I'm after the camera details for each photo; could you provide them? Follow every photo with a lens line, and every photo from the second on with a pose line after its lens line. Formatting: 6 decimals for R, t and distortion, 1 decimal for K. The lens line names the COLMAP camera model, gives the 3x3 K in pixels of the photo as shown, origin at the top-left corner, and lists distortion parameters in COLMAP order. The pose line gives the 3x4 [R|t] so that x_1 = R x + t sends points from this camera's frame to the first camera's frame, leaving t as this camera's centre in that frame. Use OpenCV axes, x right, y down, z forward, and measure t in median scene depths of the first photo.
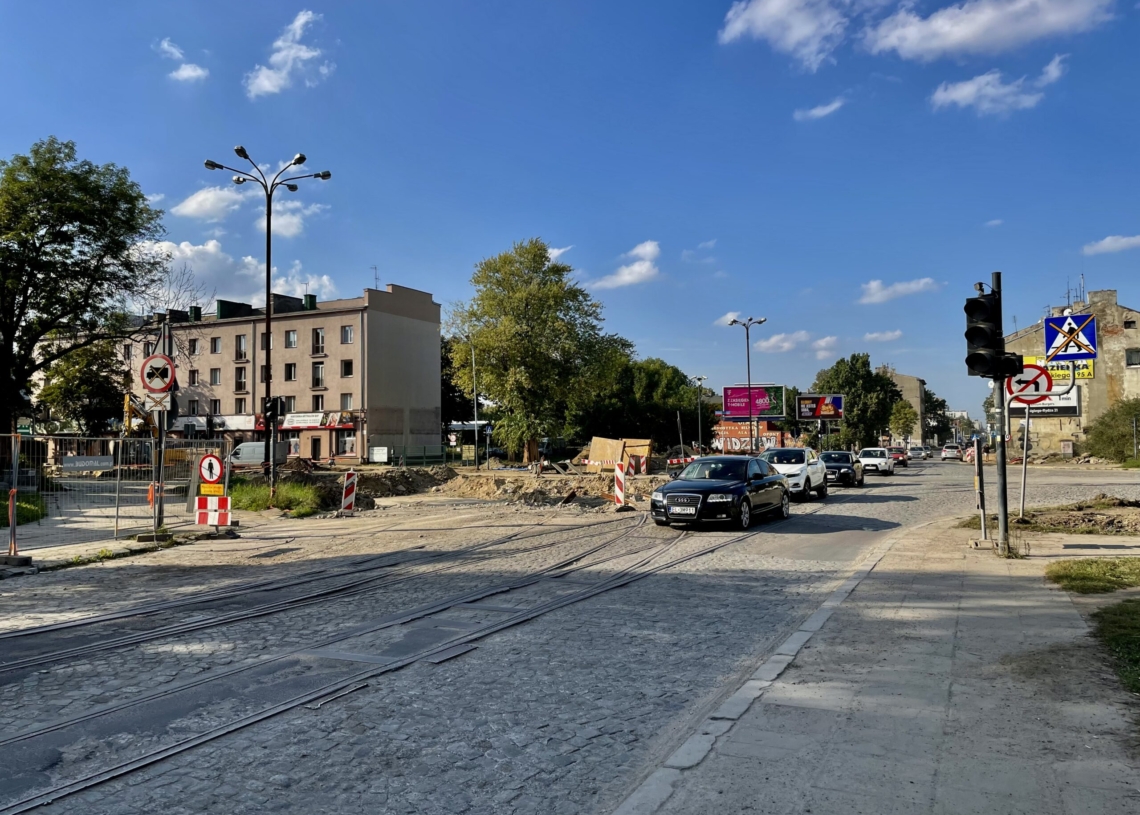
lens RADIAL K [[873.5, 0, 567.1], [0, 873.5, 429.5], [0, 0, 1]] dist [0.106237, -0.131545]
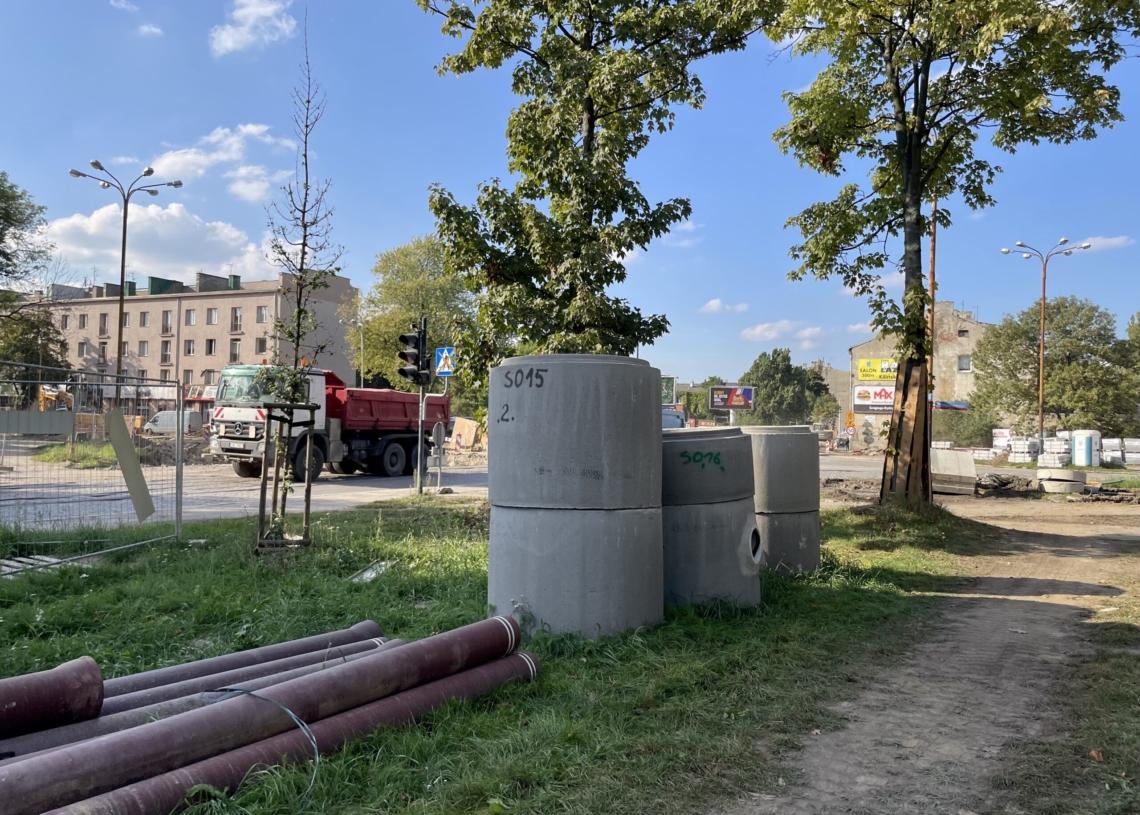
lens RADIAL K [[873.5, 0, 567.1], [0, 873.5, 429.5], [0, 0, 1]] dist [0.106237, -0.131545]
pose [[0.999274, 0.035882, 0.012781, 0.107427], [-0.036143, 0.999130, 0.020806, -0.002786], [-0.012023, -0.021253, 0.999702, -0.085408]]
